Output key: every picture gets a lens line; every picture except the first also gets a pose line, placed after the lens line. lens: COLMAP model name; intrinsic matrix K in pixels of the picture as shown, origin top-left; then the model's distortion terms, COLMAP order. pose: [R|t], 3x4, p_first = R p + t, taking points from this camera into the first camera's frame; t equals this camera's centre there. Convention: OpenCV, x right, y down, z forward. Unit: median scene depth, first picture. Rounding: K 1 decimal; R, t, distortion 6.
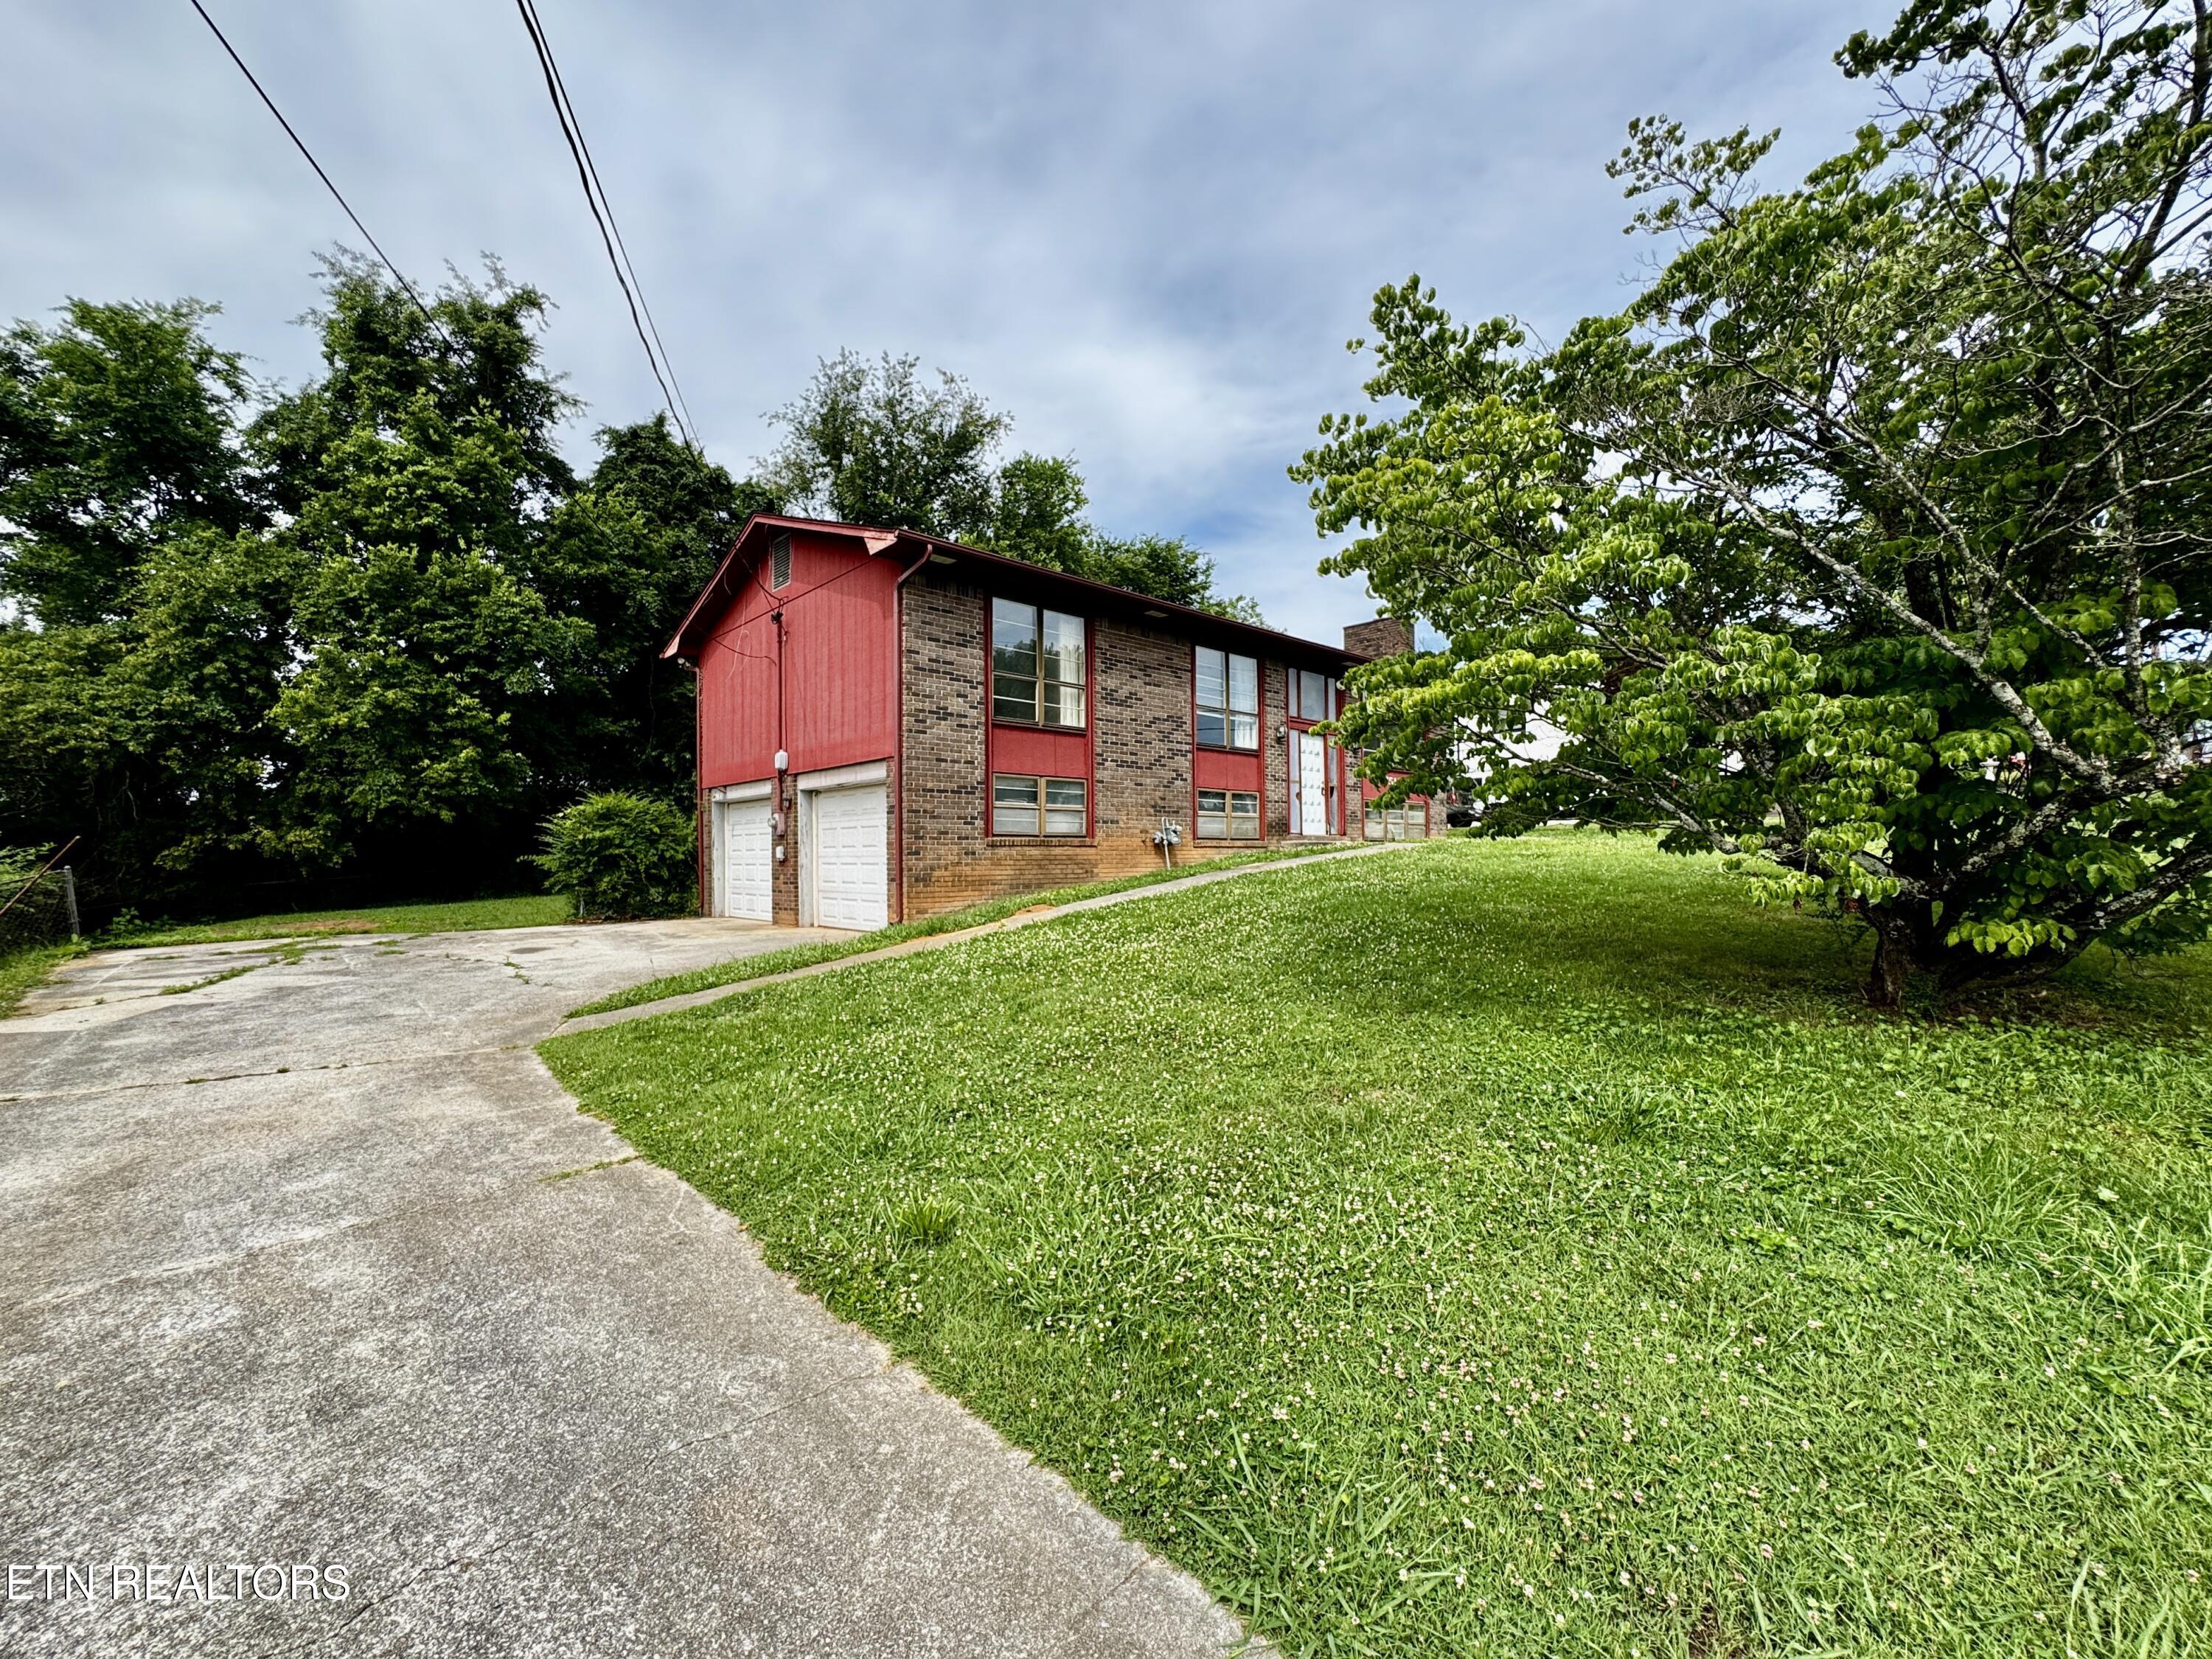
lens RADIAL K [[905.2, 0, 1095.2], [0, 905.2, 844.7], [0, 0, 1]] dist [0.002418, -0.000558]
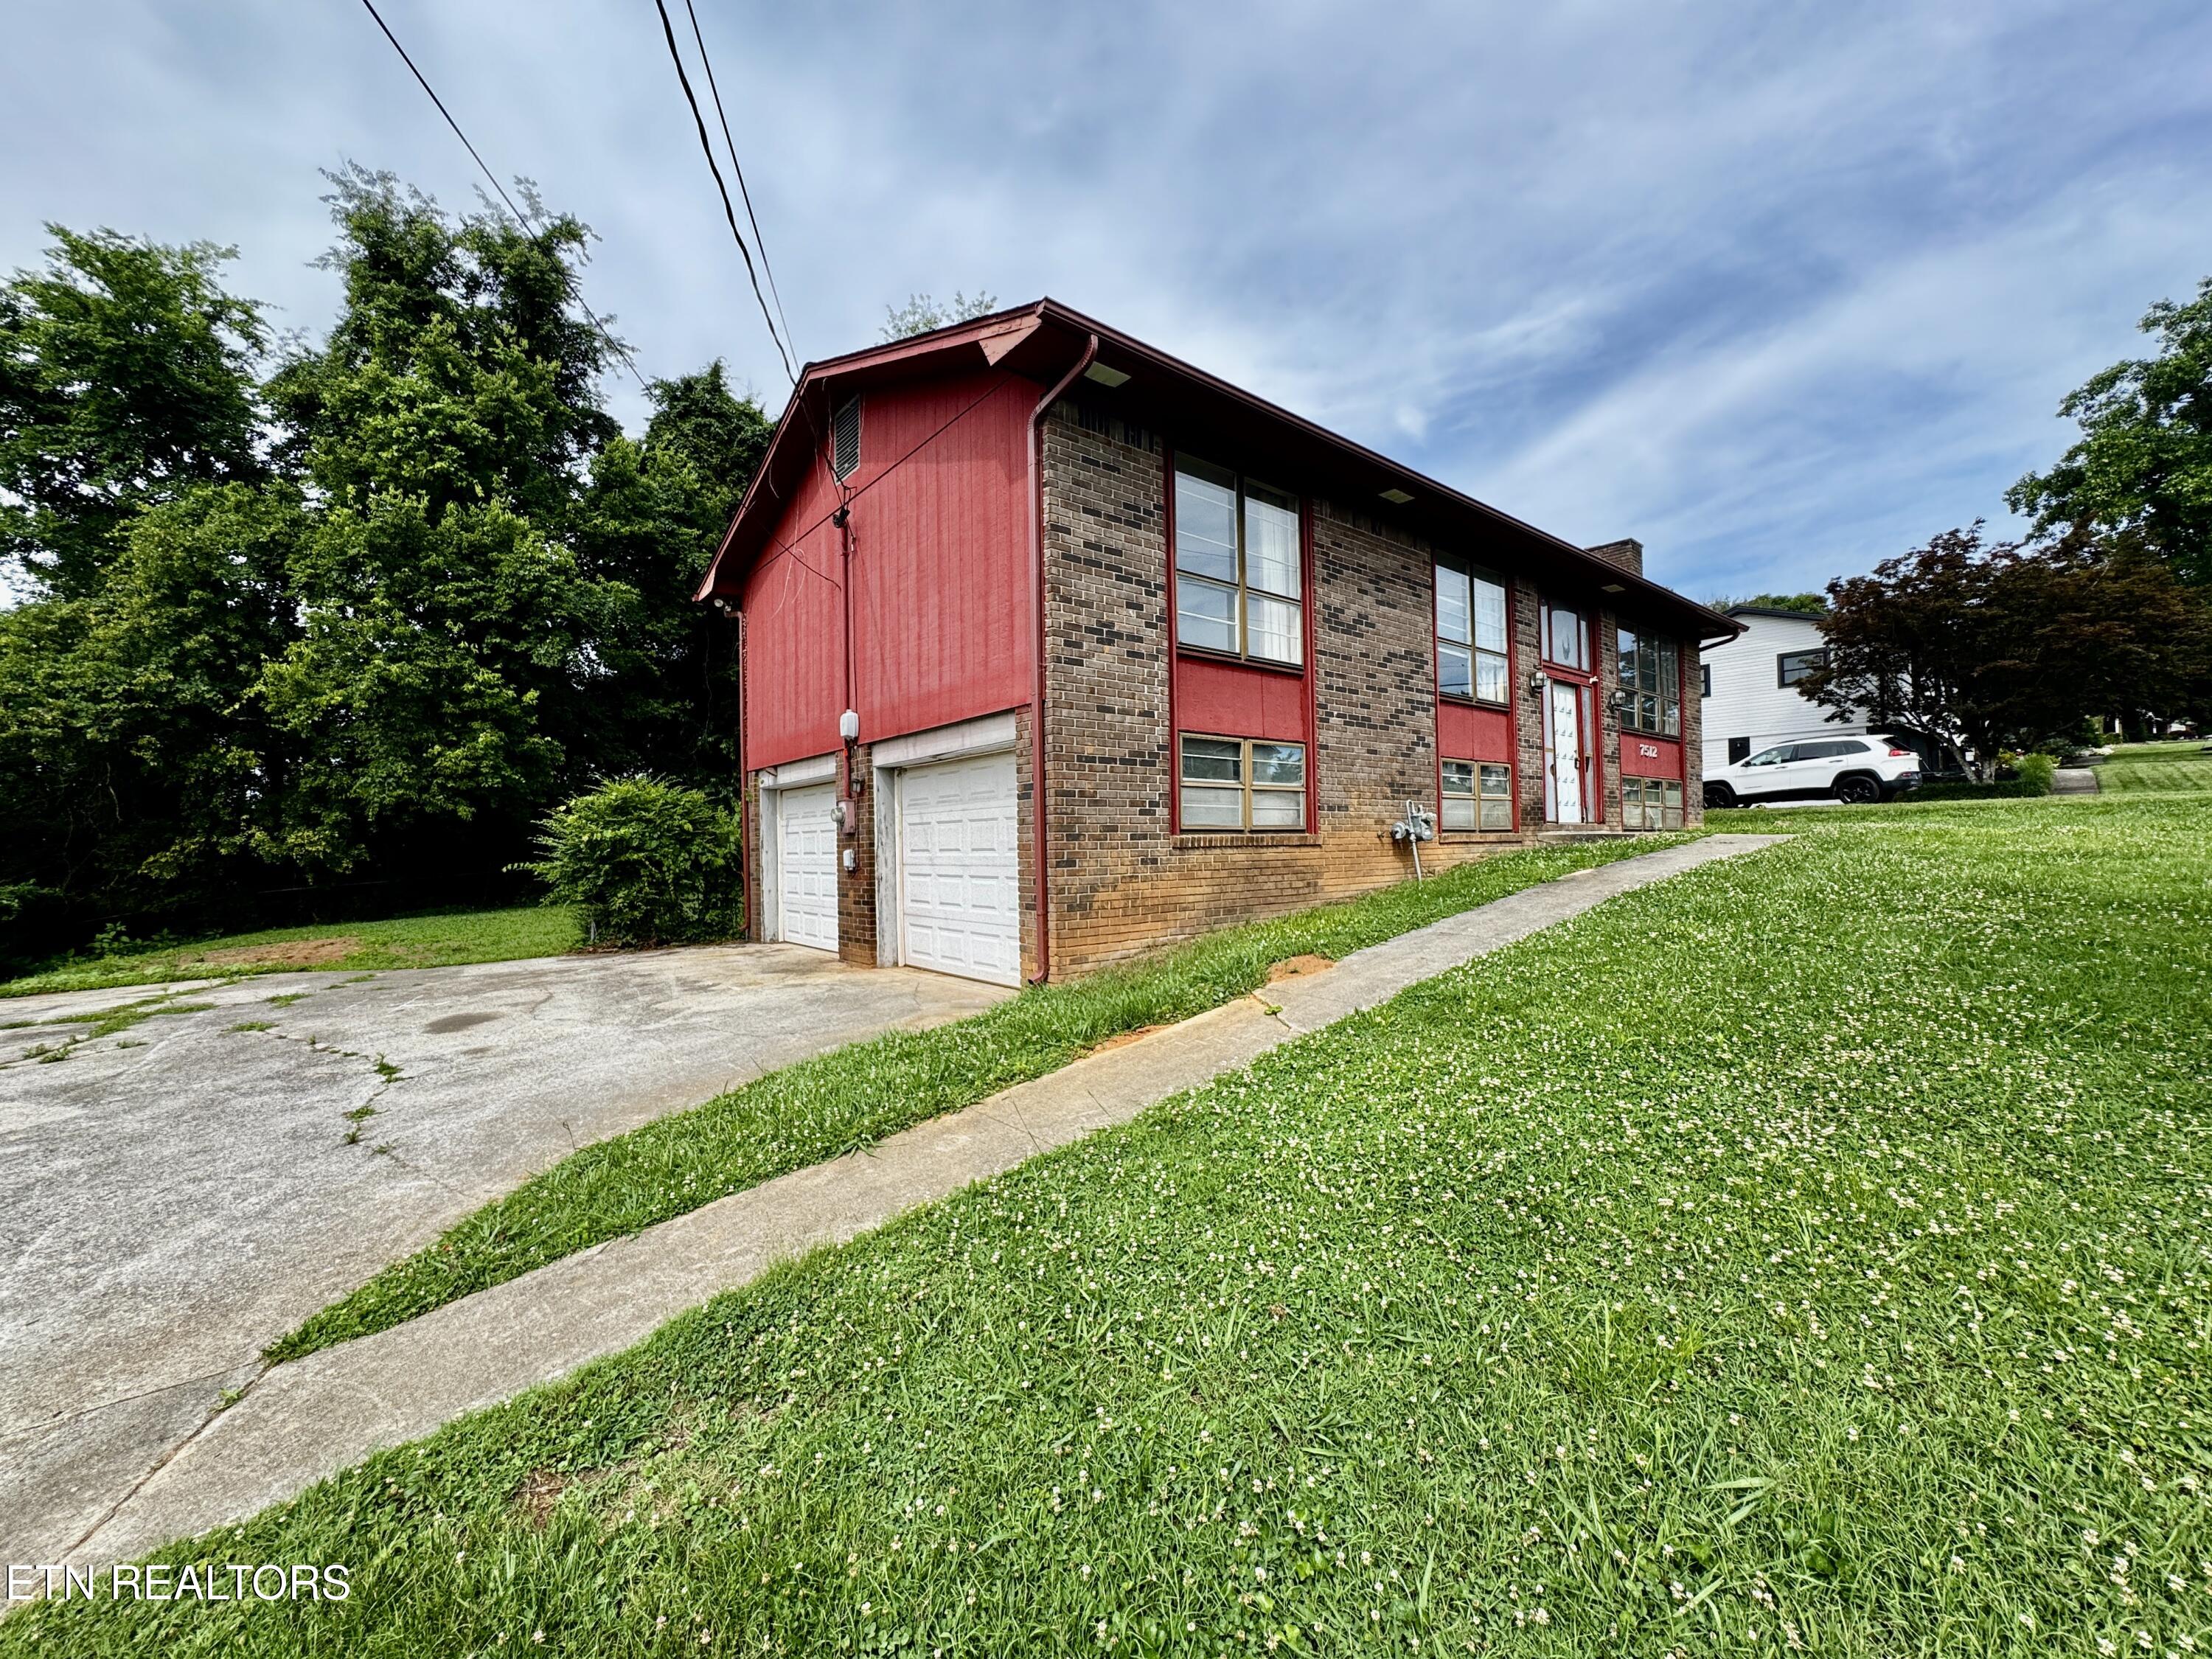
lens RADIAL K [[870.2, 0, 1084.9], [0, 870.2, 831.2], [0, 0, 1]] dist [0.002084, 0.000218]
pose [[0.997333, -0.010882, -0.072164, -0.082727], [0.010738, 0.999940, -0.002374, -0.005979], [0.072186, 0.001593, 0.997390, 0.240978]]
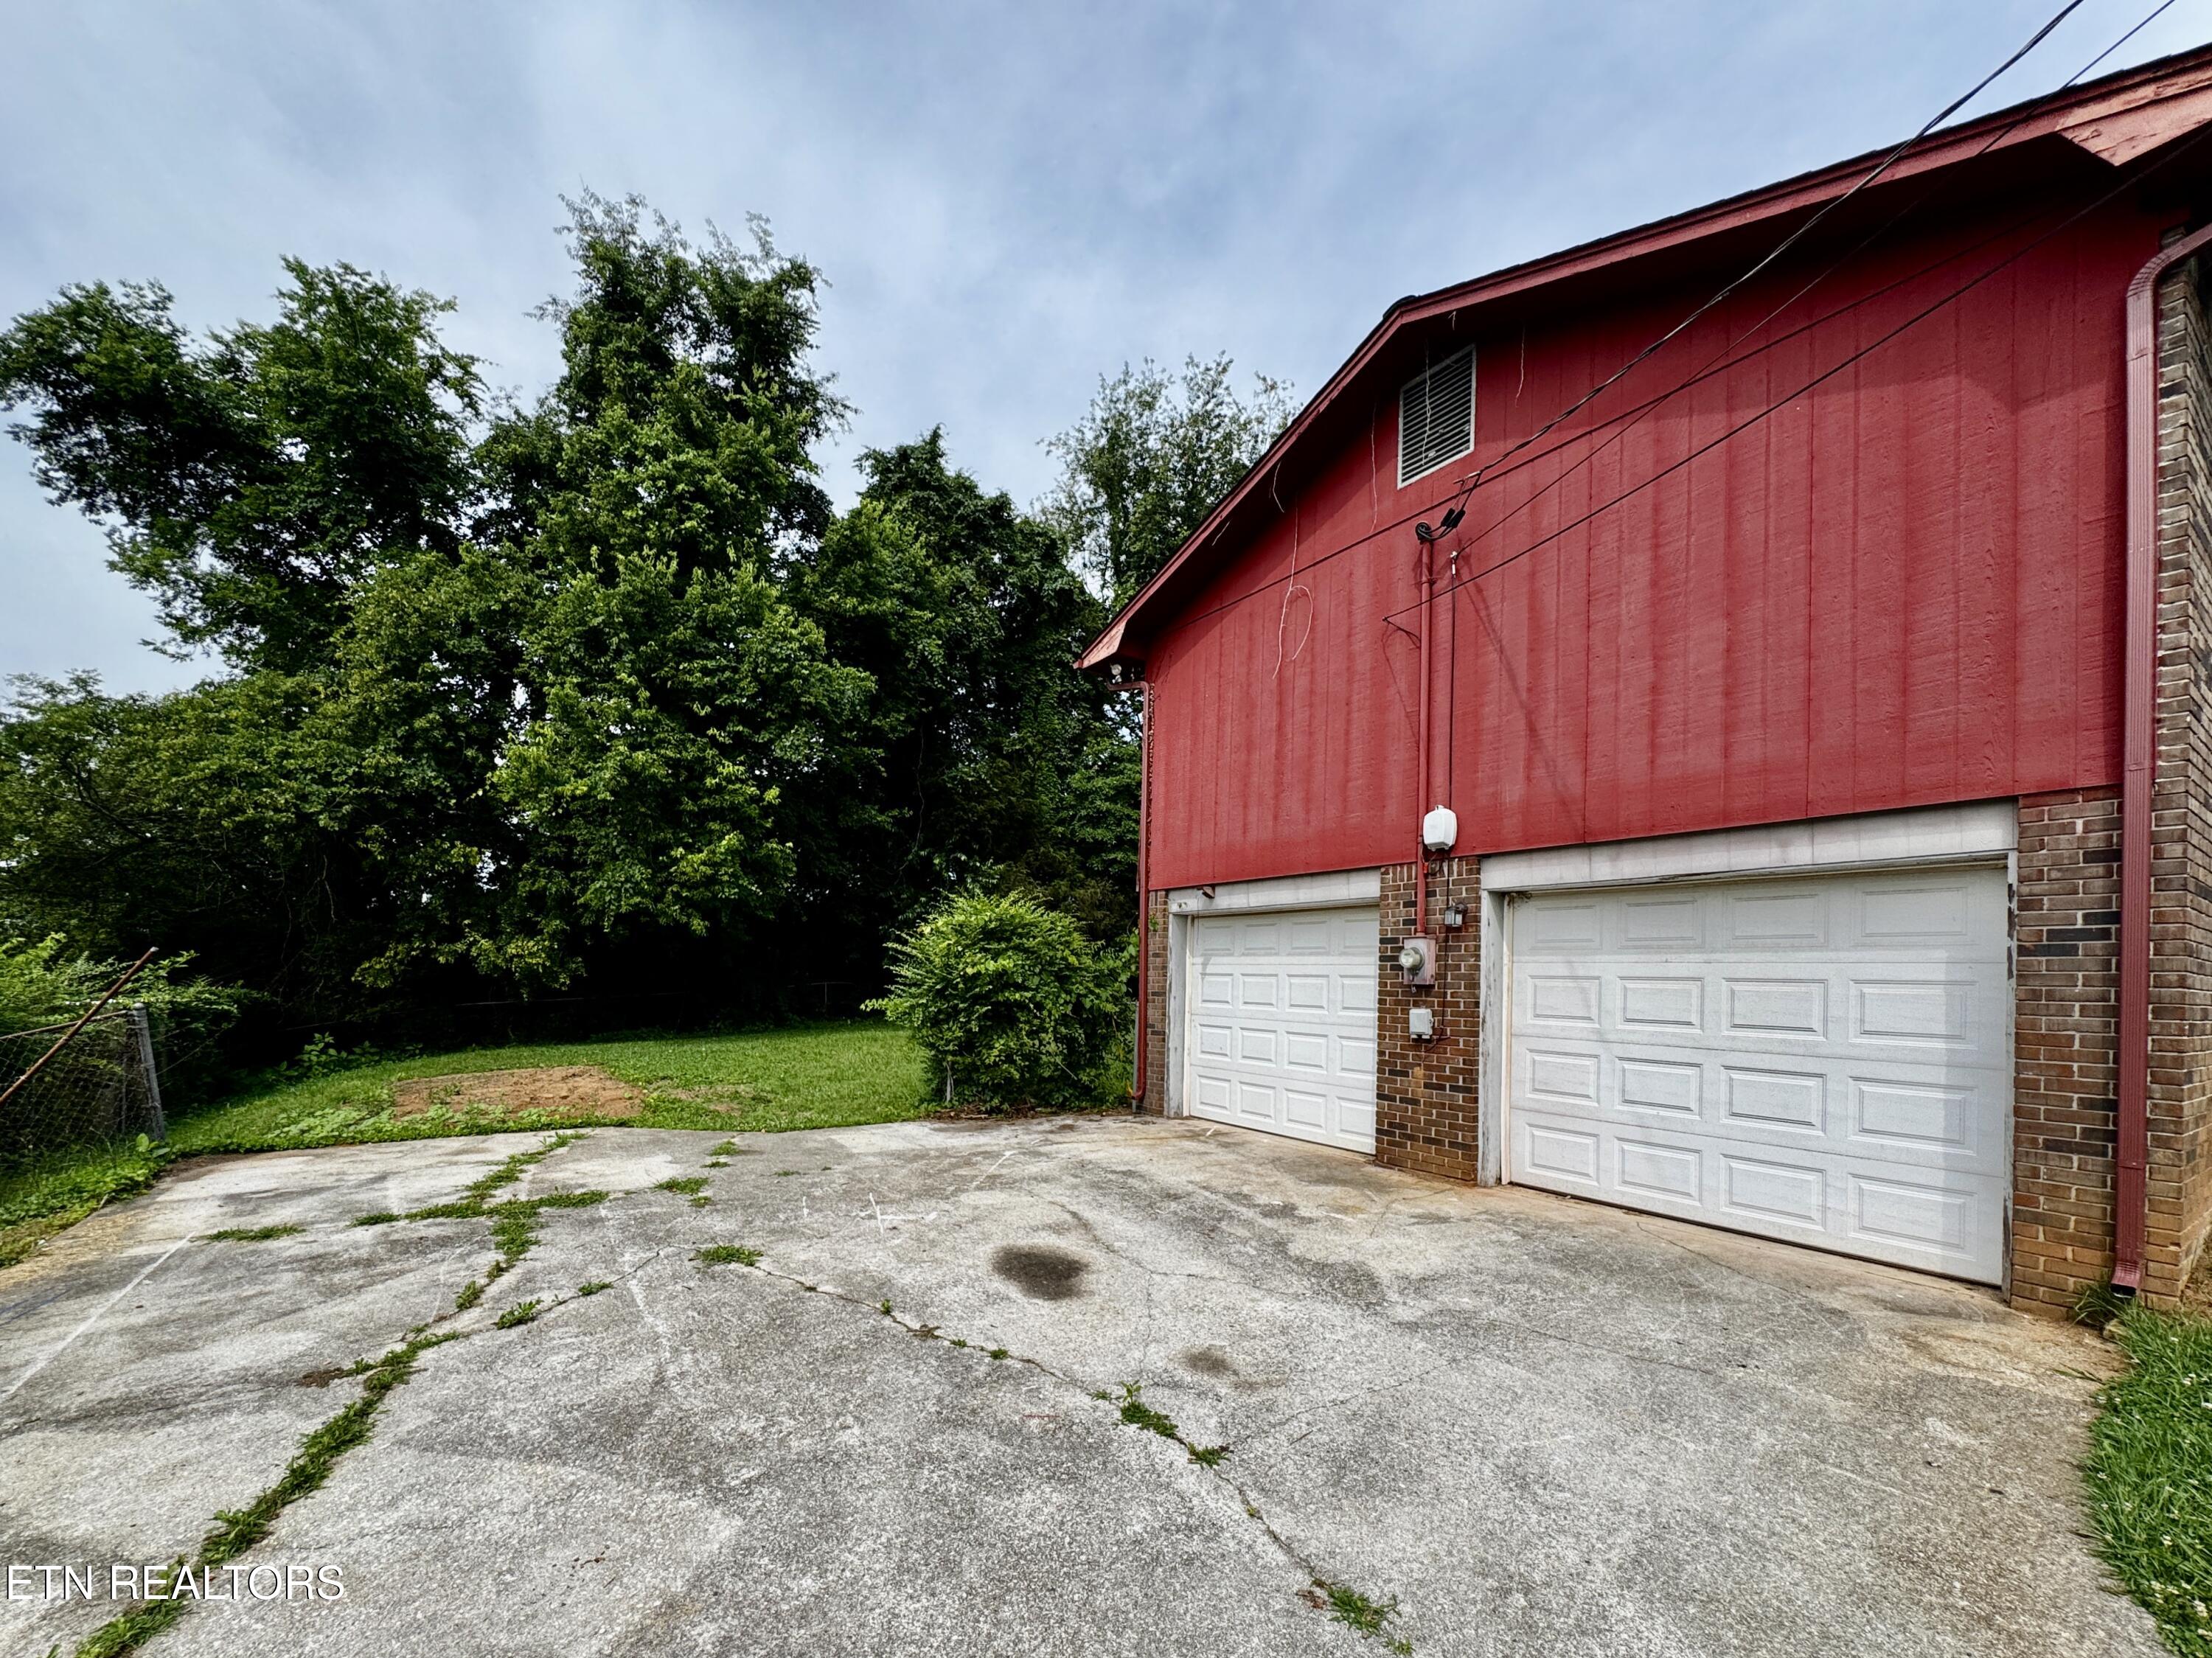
lens RADIAL K [[905.2, 0, 1079.7], [0, 905.2, 965.6], [0, 0, 1]] dist [0.002418, -0.000558]
pose [[0.986510, 0.032396, -0.160464, -0.309476], [-0.032837, 0.999461, -0.000095, -0.010246], [0.160374, 0.005363, 0.987042, 0.344079]]
